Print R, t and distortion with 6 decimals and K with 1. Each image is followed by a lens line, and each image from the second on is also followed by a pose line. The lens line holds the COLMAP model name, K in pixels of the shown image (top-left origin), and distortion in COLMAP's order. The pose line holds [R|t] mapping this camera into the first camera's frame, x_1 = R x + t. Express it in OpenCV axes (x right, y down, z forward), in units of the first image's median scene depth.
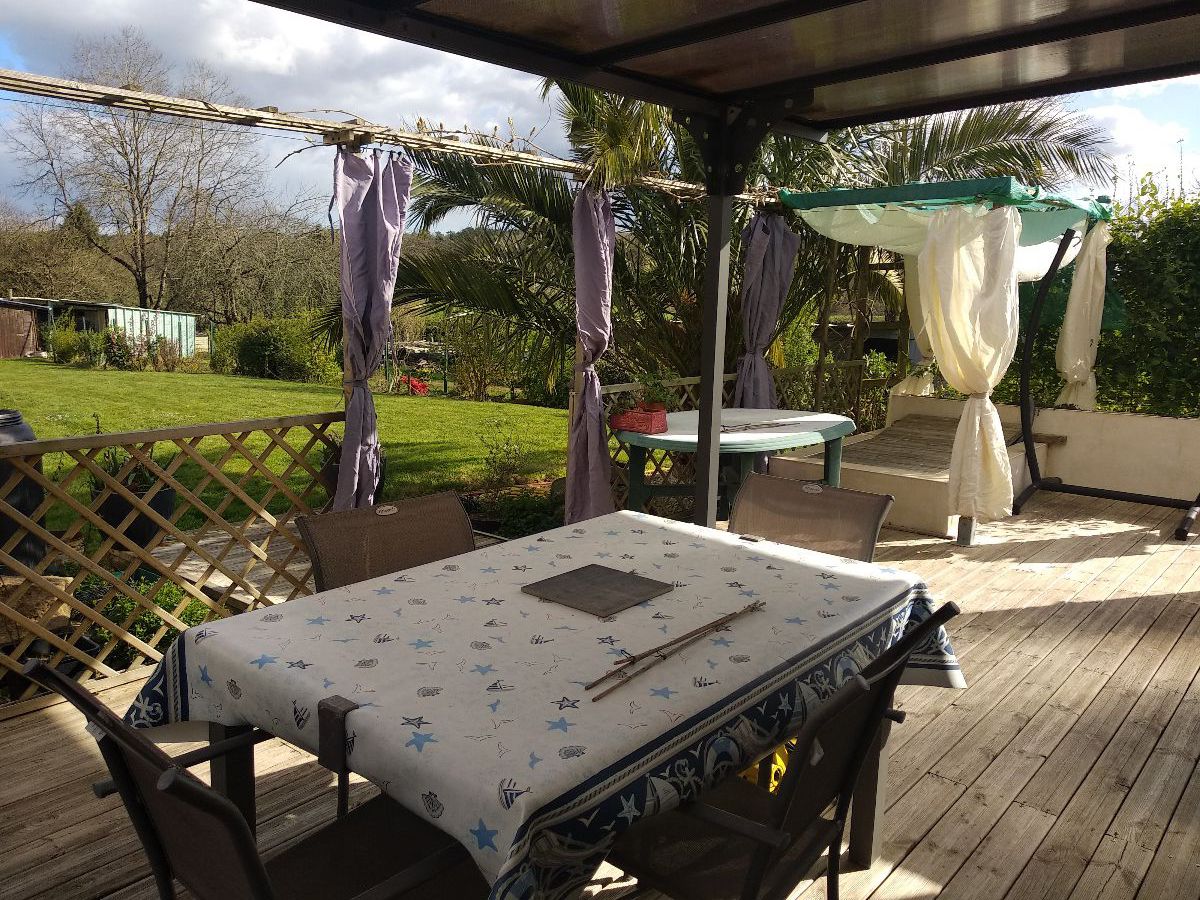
lens RADIAL K [[892.6, 0, 582.9], [0, 892.6, 448.0], [0, 0, 1]] dist [0.065830, -0.094632]
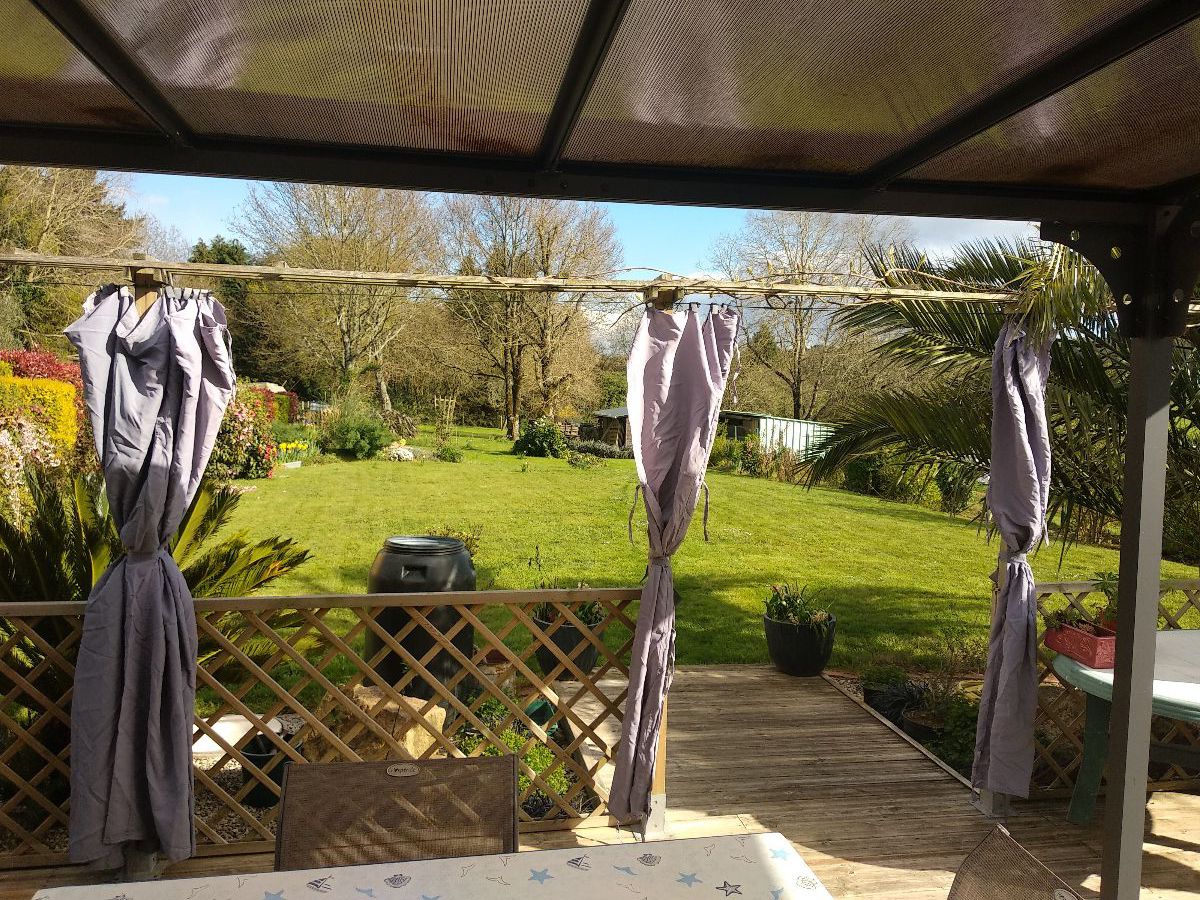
lens RADIAL K [[908.7, 0, 602.1], [0, 908.7, 450.4], [0, 0, 1]] dist [0.063099, -0.090590]
pose [[0.792273, 0.039243, -0.608903, 0.248097], [-0.112222, 0.990278, -0.082194, -0.100530], [0.599758, 0.133452, 0.788975, 0.245950]]
